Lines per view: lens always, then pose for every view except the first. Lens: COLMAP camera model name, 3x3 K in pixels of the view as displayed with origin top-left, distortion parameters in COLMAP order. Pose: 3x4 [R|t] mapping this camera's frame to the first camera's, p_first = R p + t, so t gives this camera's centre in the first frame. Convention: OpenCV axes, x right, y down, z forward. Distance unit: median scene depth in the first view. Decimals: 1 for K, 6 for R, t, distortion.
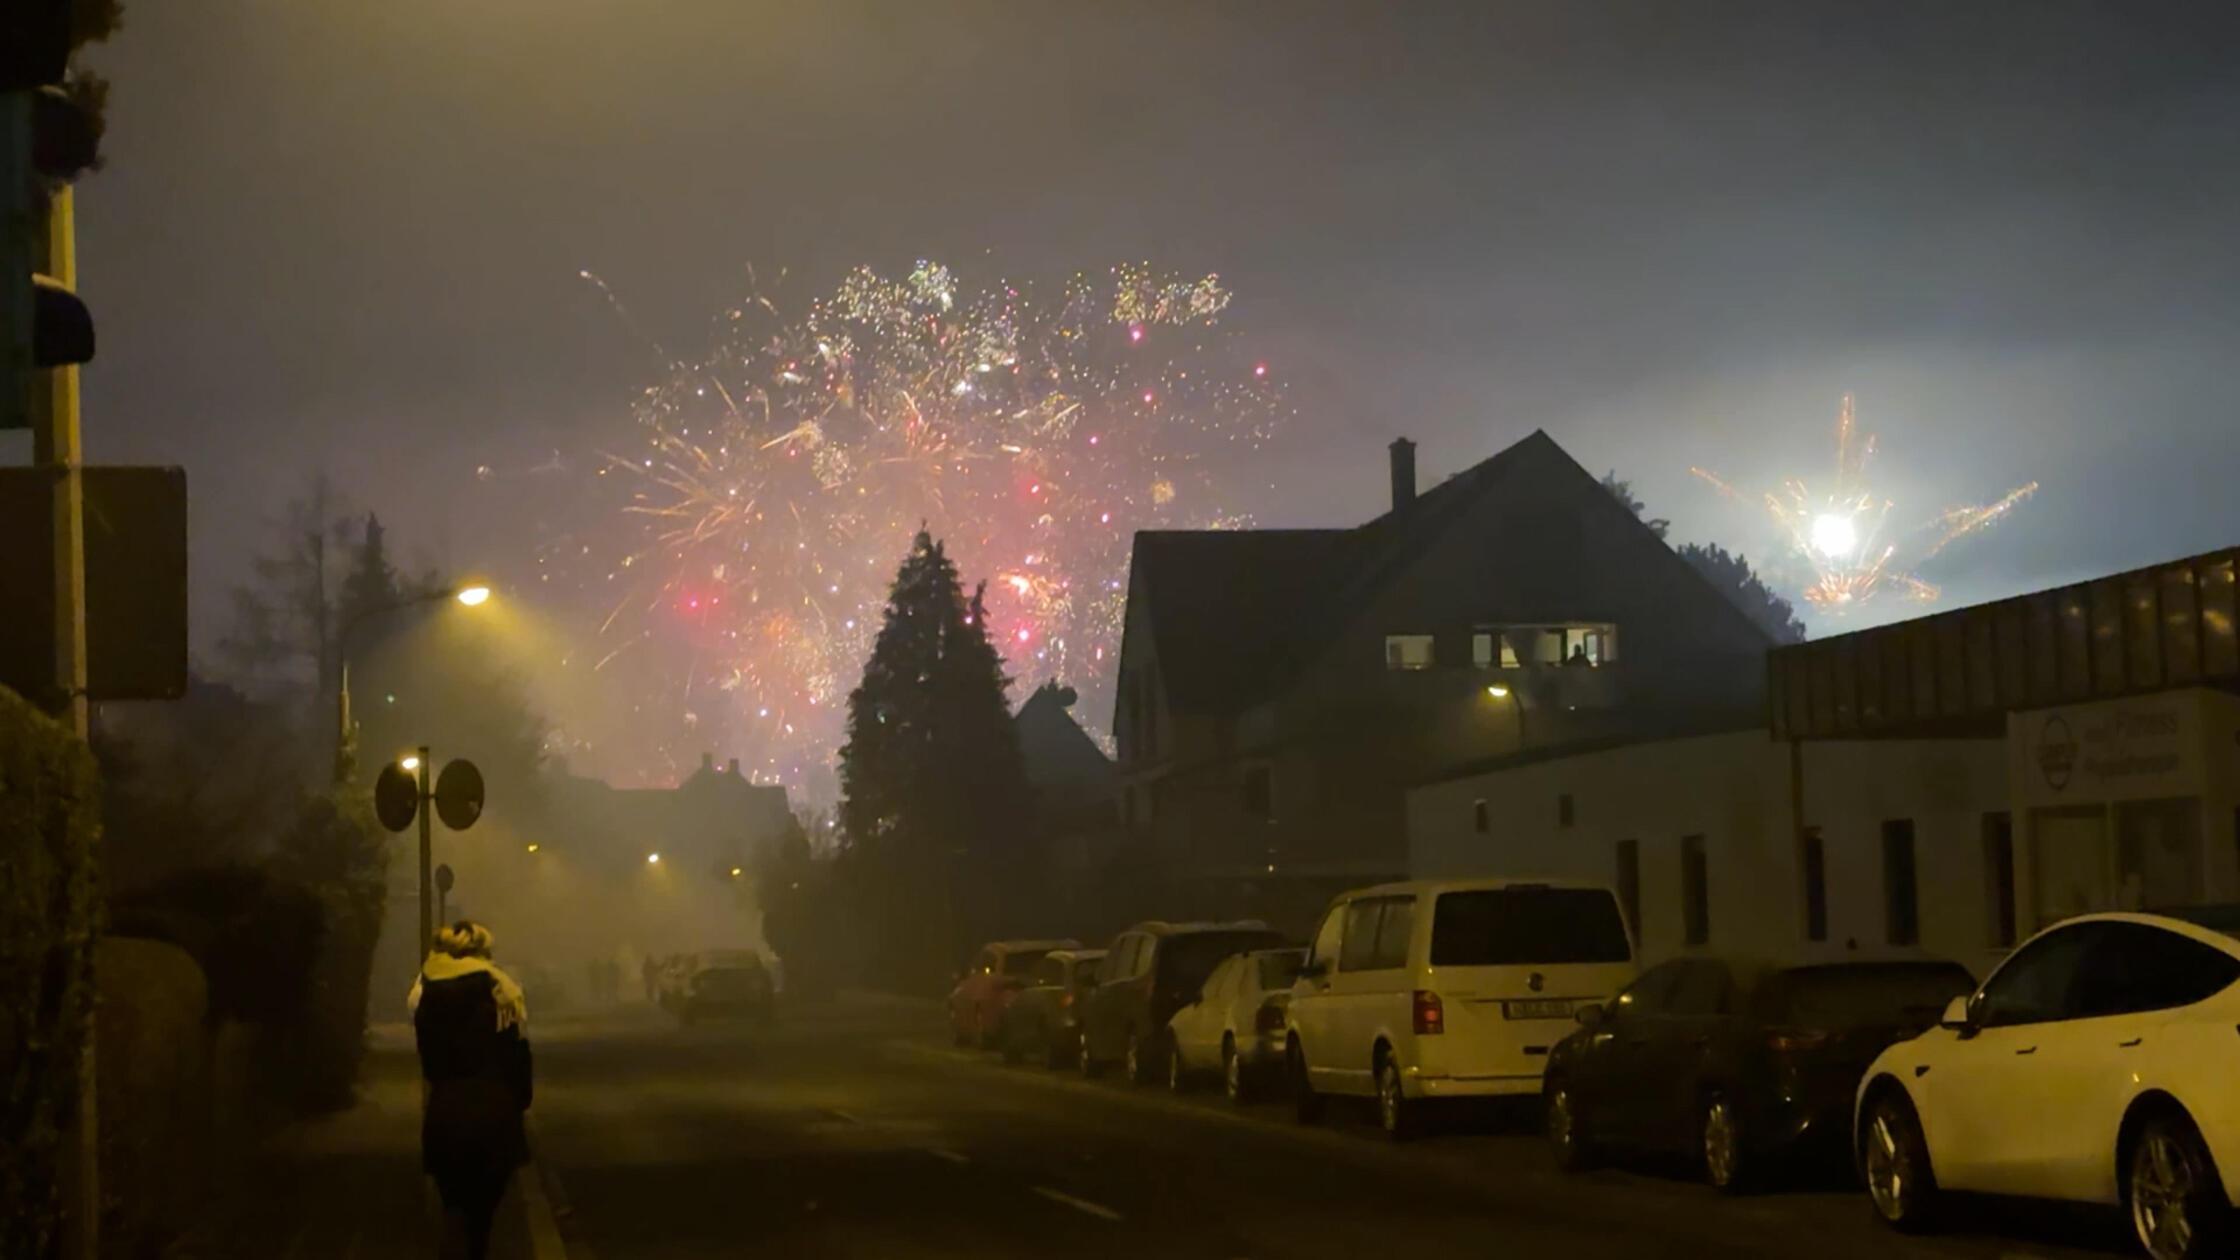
lens RADIAL K [[4005.1, 0, 1120.0], [0, 4005.1, 630.0], [0, 0, 1]] dist [0.231662, -0.010627]
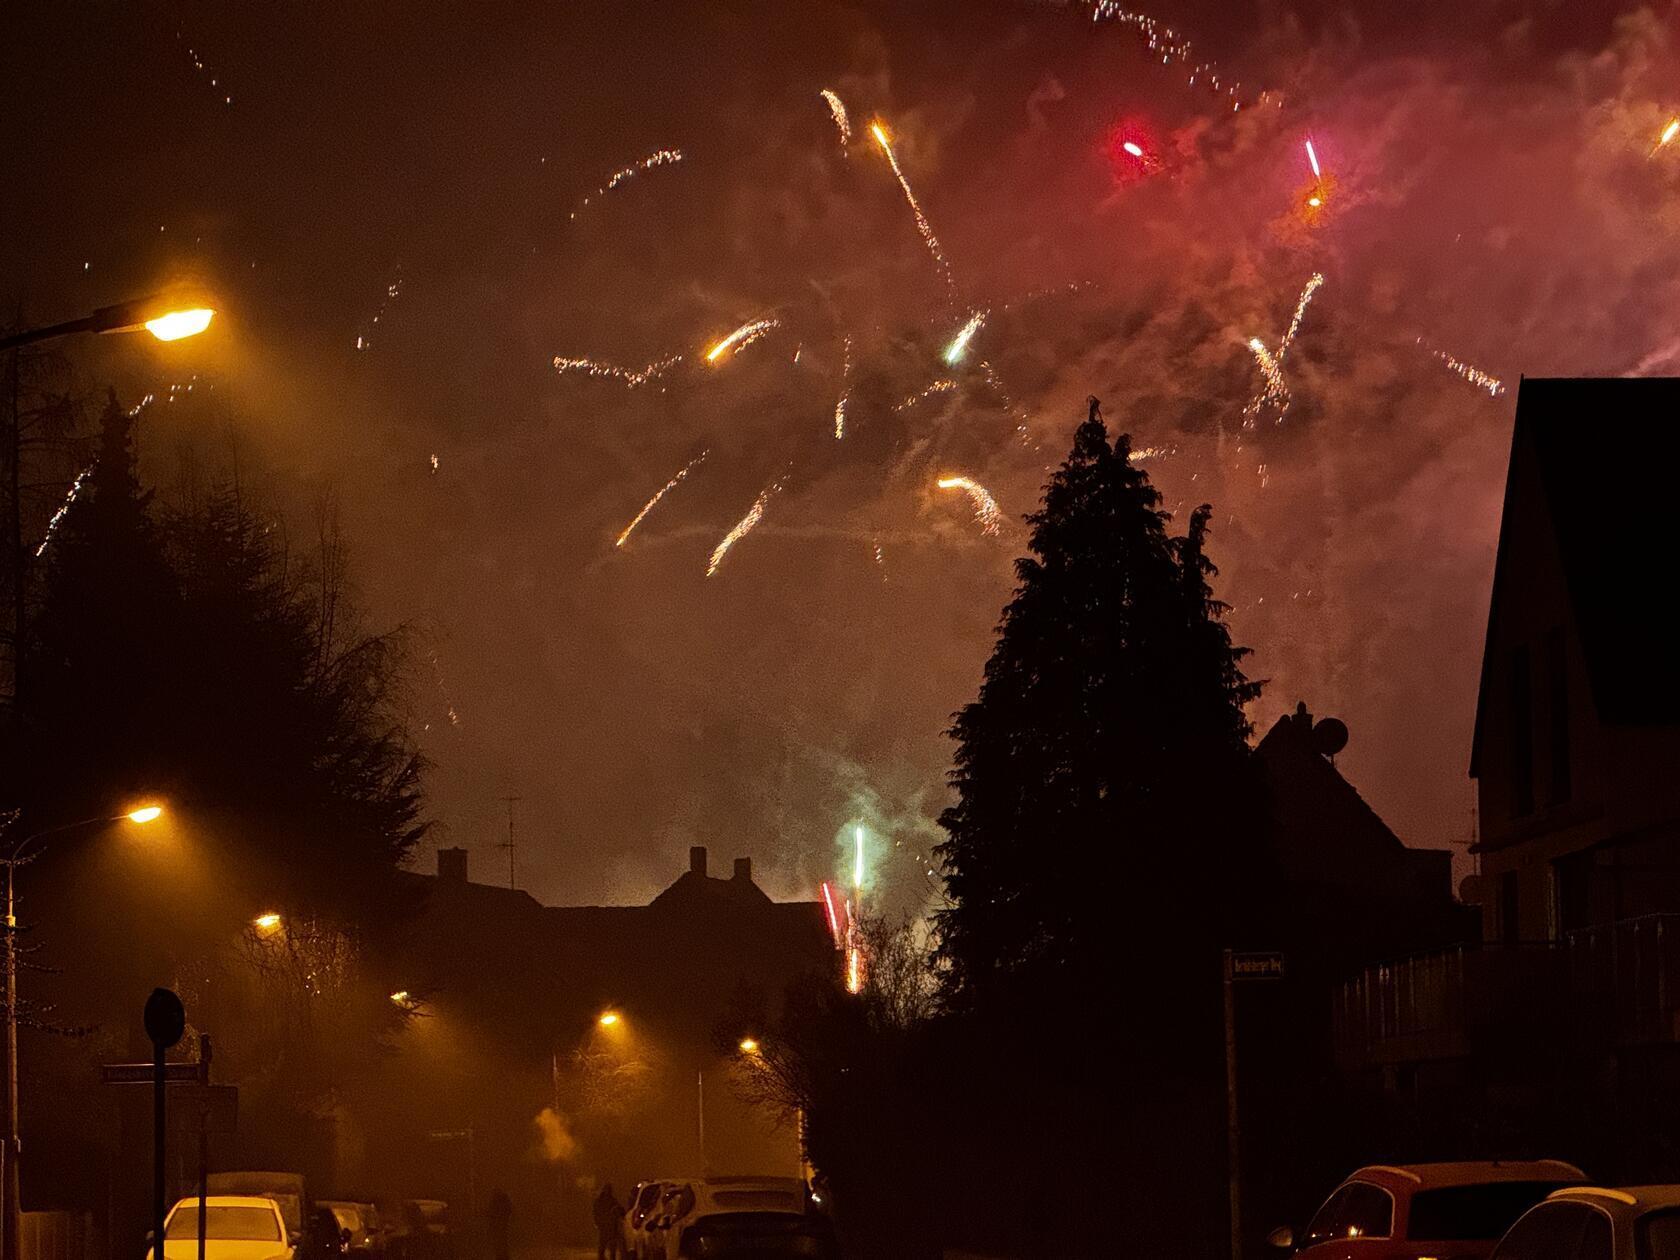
lens RADIAL K [[5884.9, 0, 840.0], [0, 5884.9, 630.0], [0, 0, 1]] dist [0.283846, -0.994516]
pose [[0.997060, -0.001624, -0.076614, -0.021838], [0.000568, 0.999905, -0.013801, 0.015467], [0.076629, 0.013717, 0.996965, 0.191392]]
